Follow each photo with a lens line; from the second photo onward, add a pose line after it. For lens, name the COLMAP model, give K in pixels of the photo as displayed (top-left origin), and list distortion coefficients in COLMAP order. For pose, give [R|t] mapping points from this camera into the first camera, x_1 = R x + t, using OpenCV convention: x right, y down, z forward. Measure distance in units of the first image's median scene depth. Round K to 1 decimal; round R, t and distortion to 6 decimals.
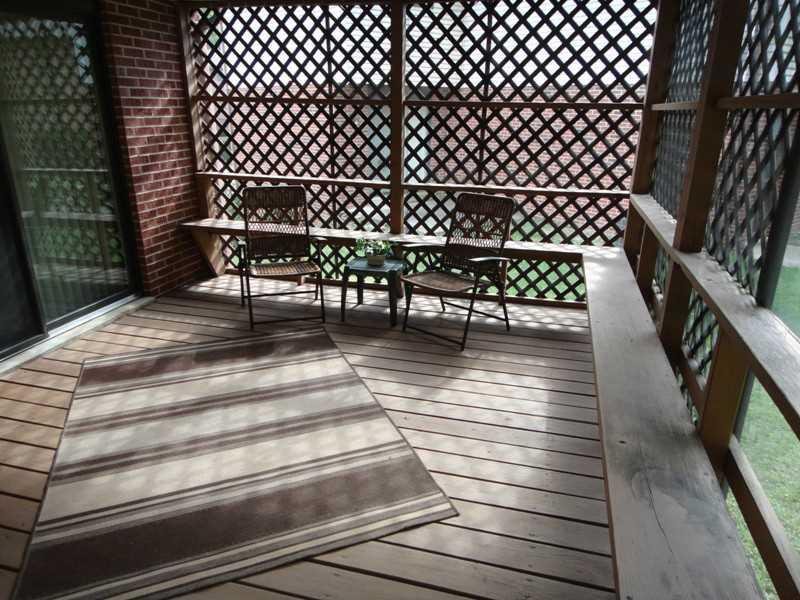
lens RADIAL K [[553.9, 0, 400.8], [0, 553.9, 294.4], [0, 0, 1]] dist [0.002292, -0.001079]
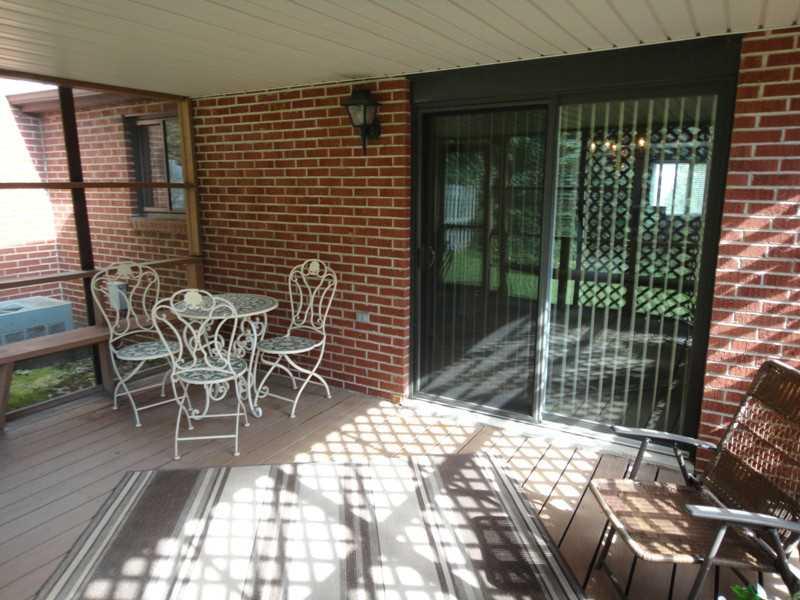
lens RADIAL K [[553.9, 0, 397.4], [0, 553.9, 297.1], [0, 0, 1]] dist [0.002292, -0.001079]
pose [[-0.278850, 0.203141, -0.938603, 0.268217], [-0.312879, 0.904826, 0.288784, -0.280979], [0.907937, 0.374197, -0.188752, 0.747810]]
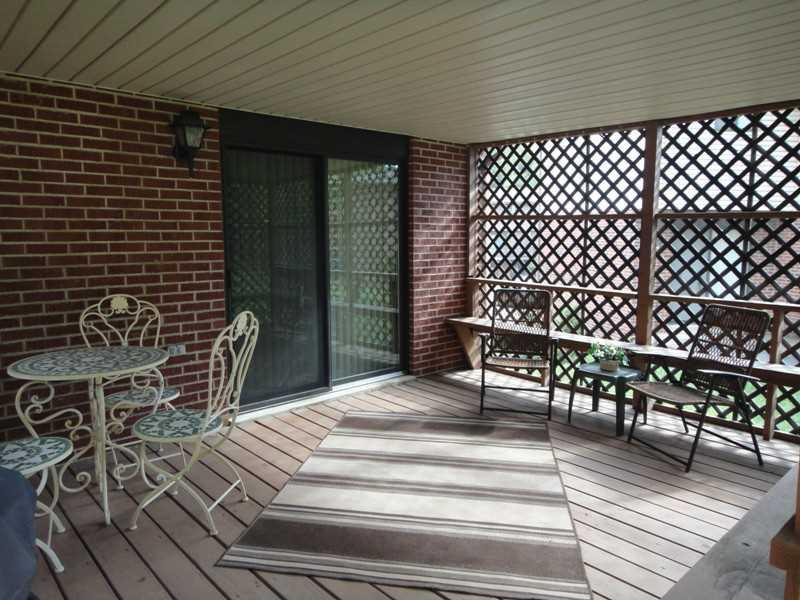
lens RADIAL K [[553.9, 0, 400.6], [0, 553.9, 296.1], [0, 0, 1]] dist [0.002292, -0.001079]
pose [[0.846081, 0.055124, -0.530196, 0.153730], [-0.172049, 0.969646, -0.173740, 0.052357], [0.504525, 0.238218, 0.829884, -0.042245]]
